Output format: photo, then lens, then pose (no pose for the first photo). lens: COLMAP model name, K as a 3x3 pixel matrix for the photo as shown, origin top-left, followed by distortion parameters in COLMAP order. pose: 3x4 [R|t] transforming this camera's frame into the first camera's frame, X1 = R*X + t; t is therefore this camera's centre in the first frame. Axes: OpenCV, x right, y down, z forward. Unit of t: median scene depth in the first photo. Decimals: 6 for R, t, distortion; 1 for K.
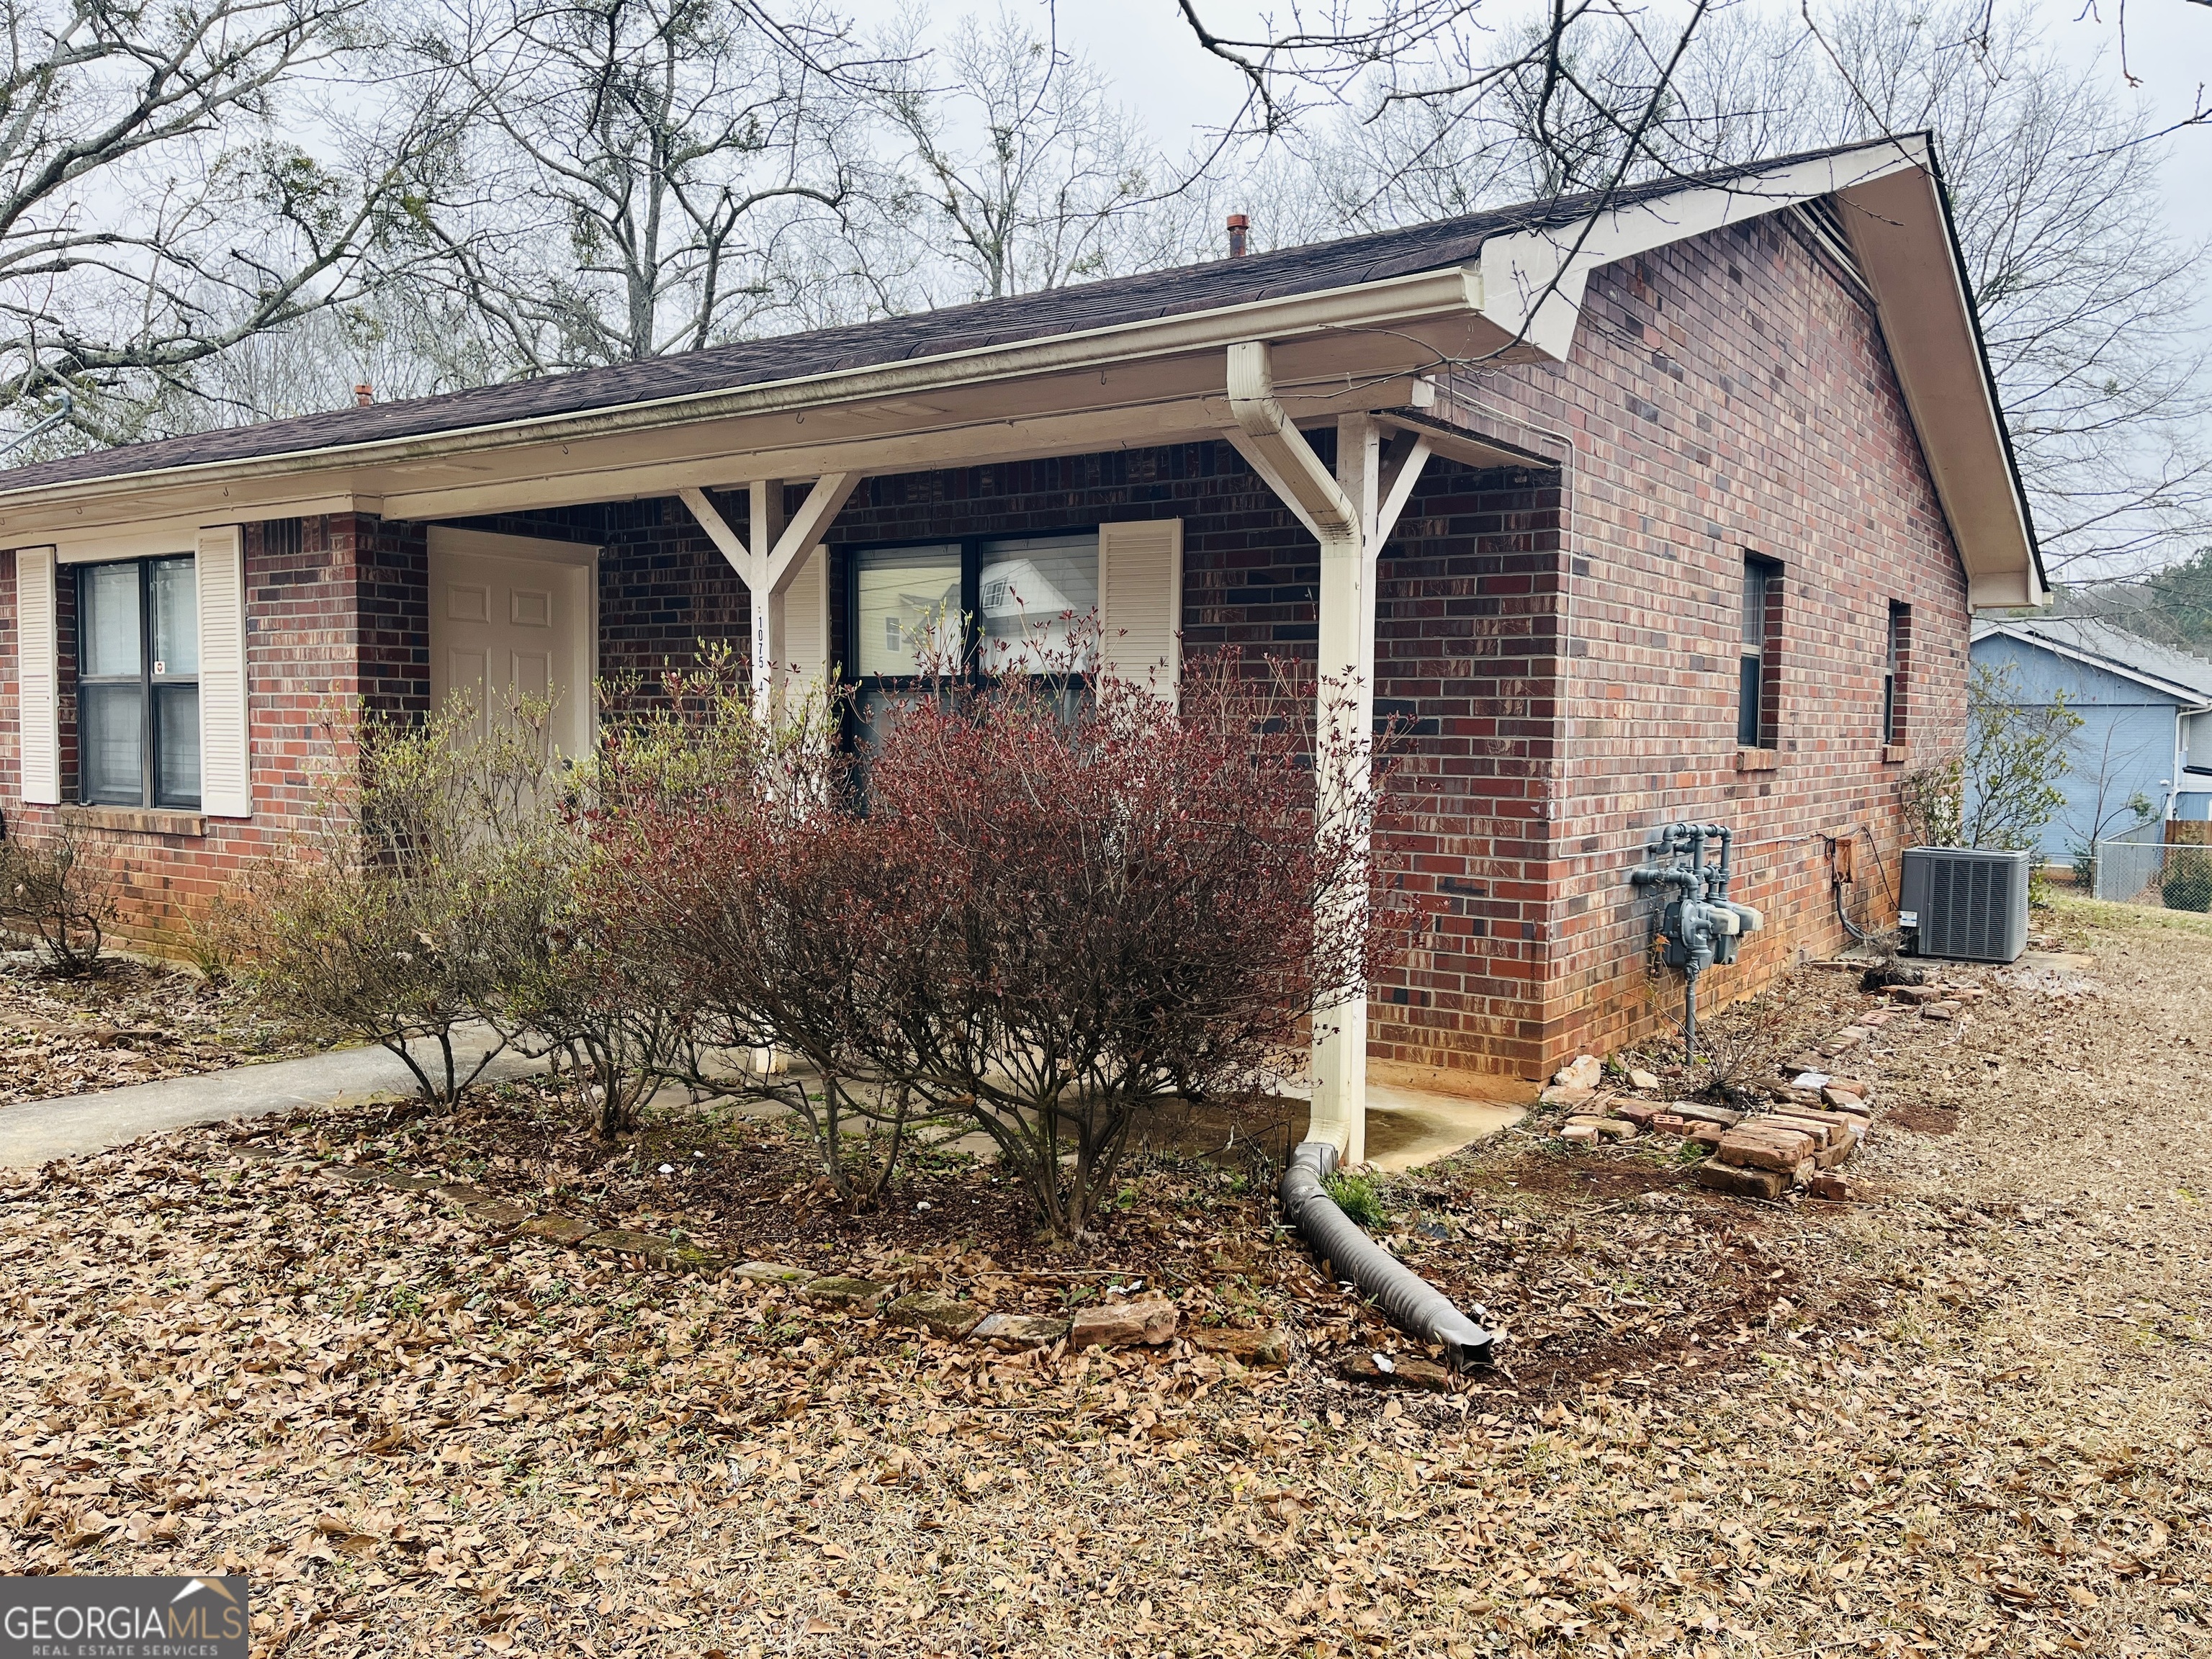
lens RADIAL K [[1683.8, 0, 1108.3], [0, 1683.8, 830.2], [0, 0, 1]] dist [0.056430, -0.091277]
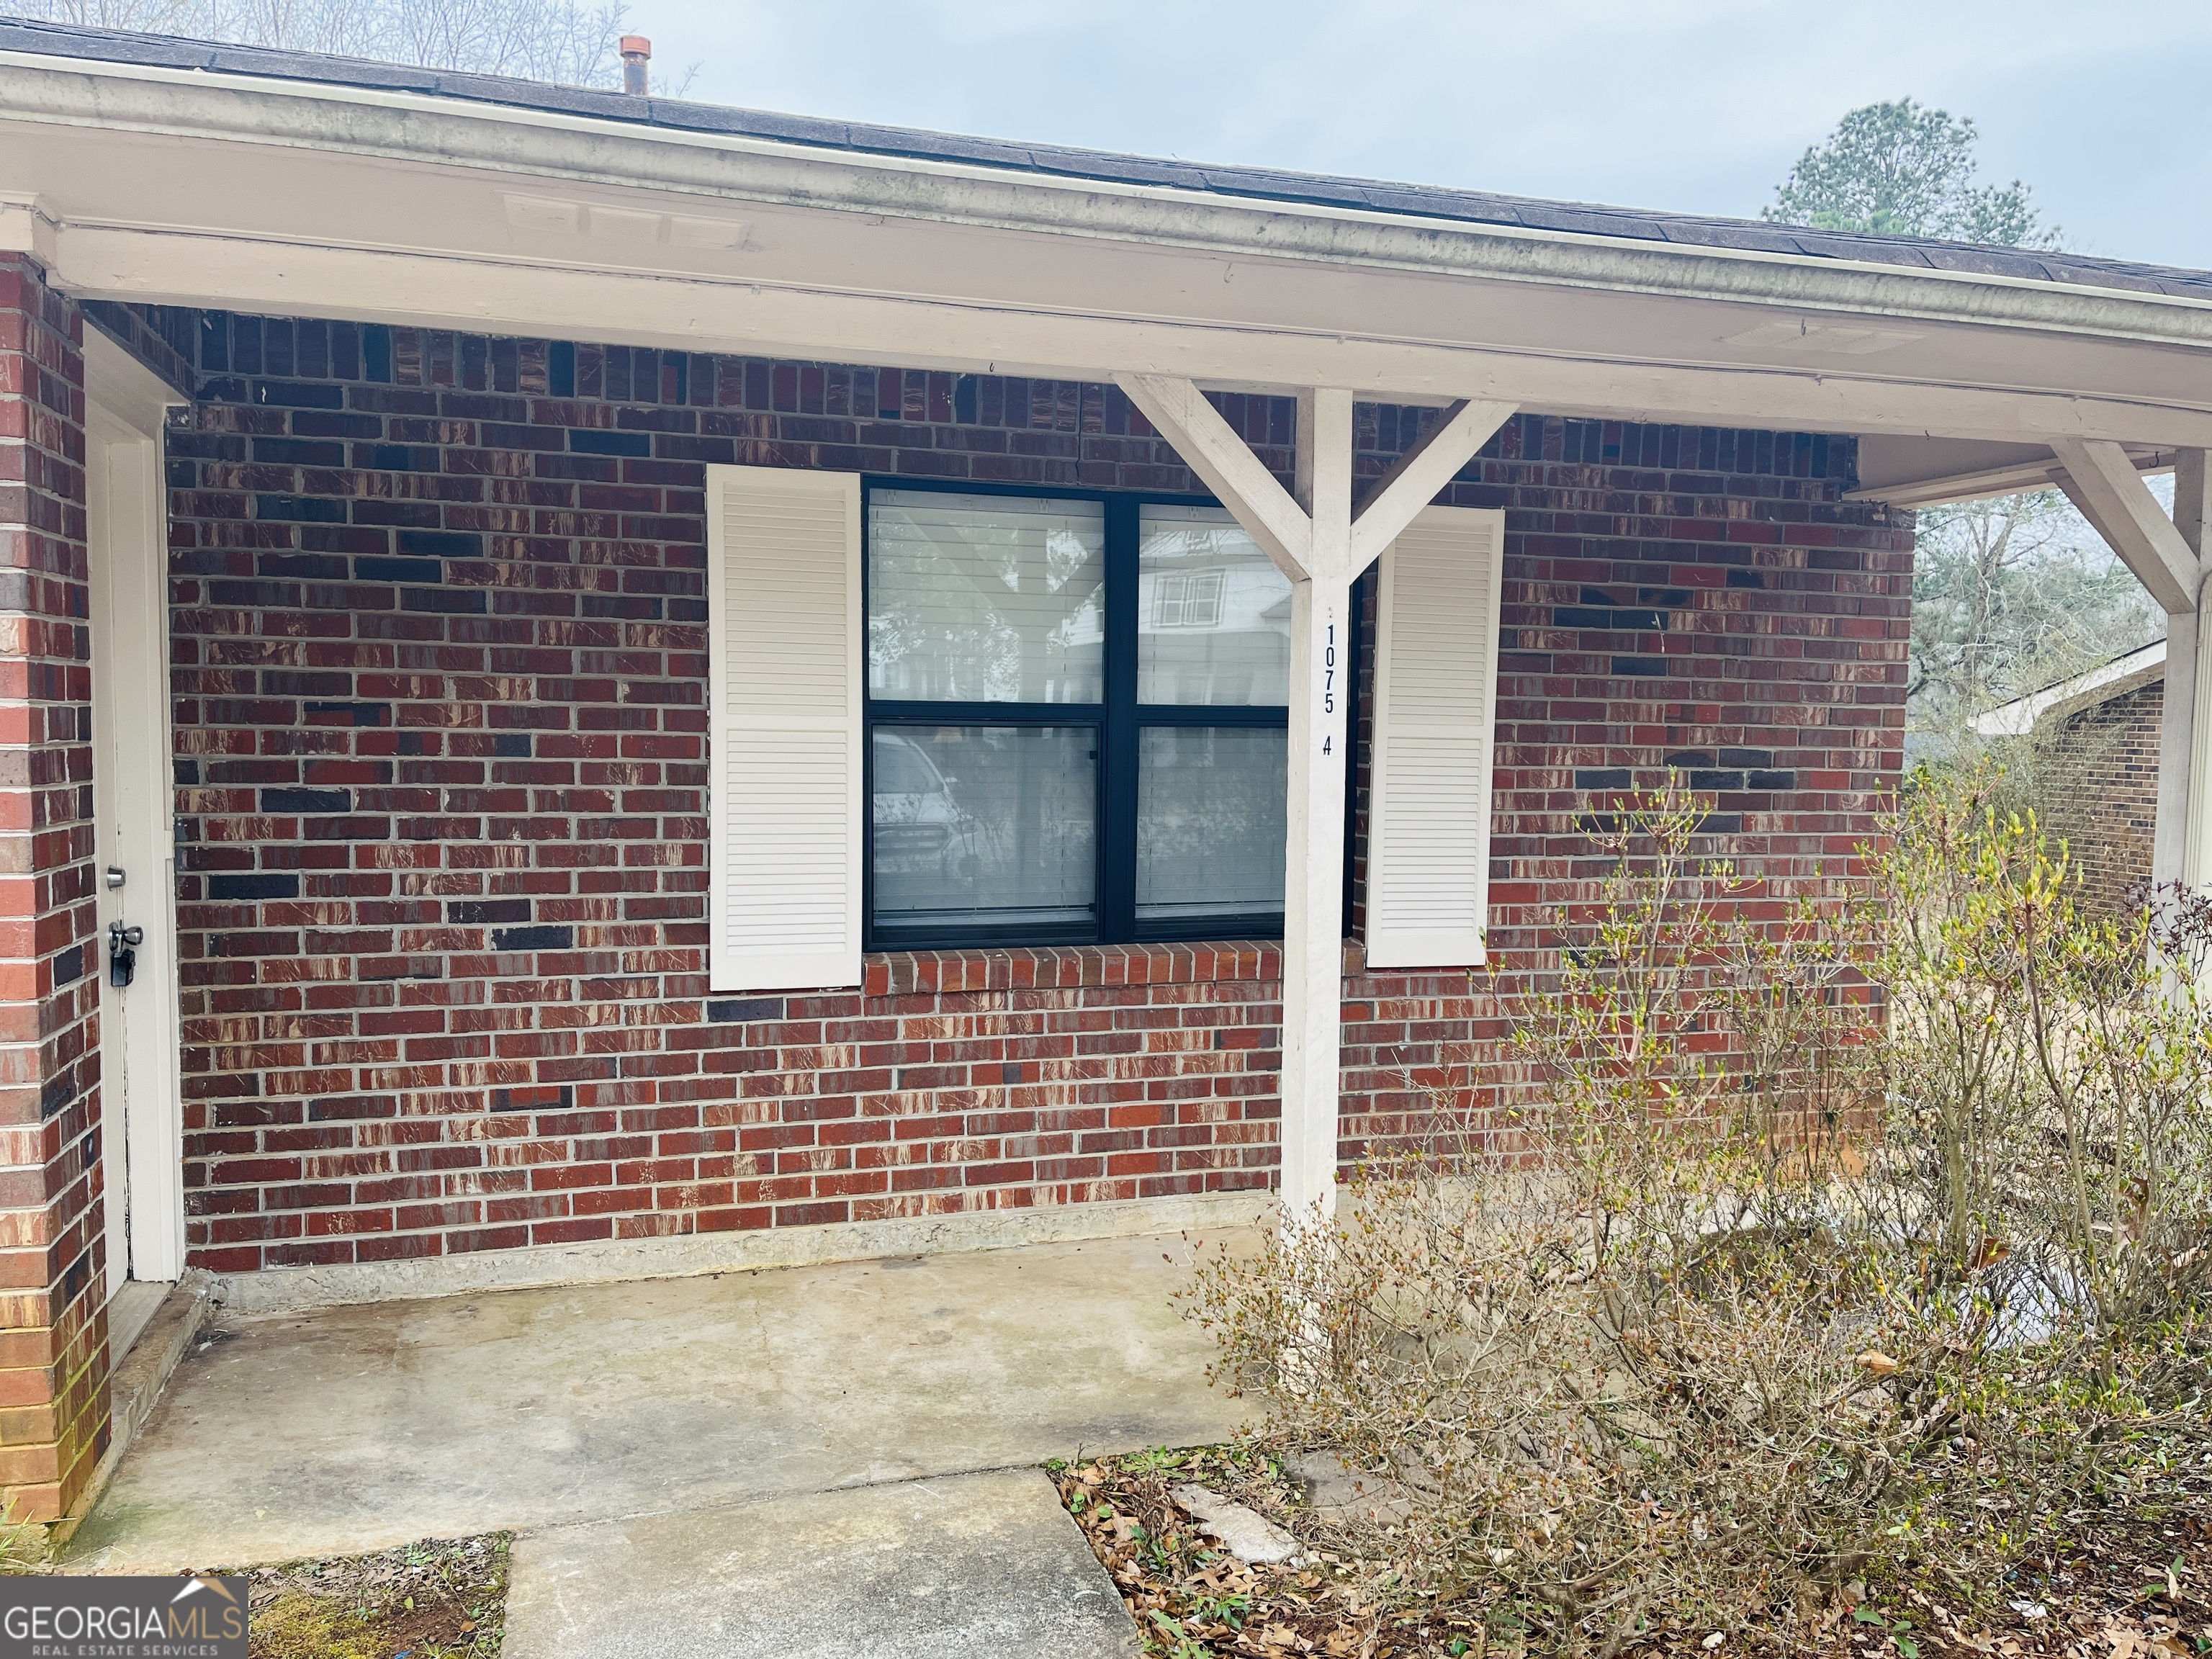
lens RADIAL K [[1683.8, 0, 1104.7], [0, 1683.8, 829.1], [0, 0, 1]] dist [0.056430, -0.091277]
pose [[0.614537, -0.057129, 0.786817, -0.676751], [0.037692, 0.998362, 0.043050, -0.080357], [-0.787987, 0.003201, 0.615683, 0.670389]]
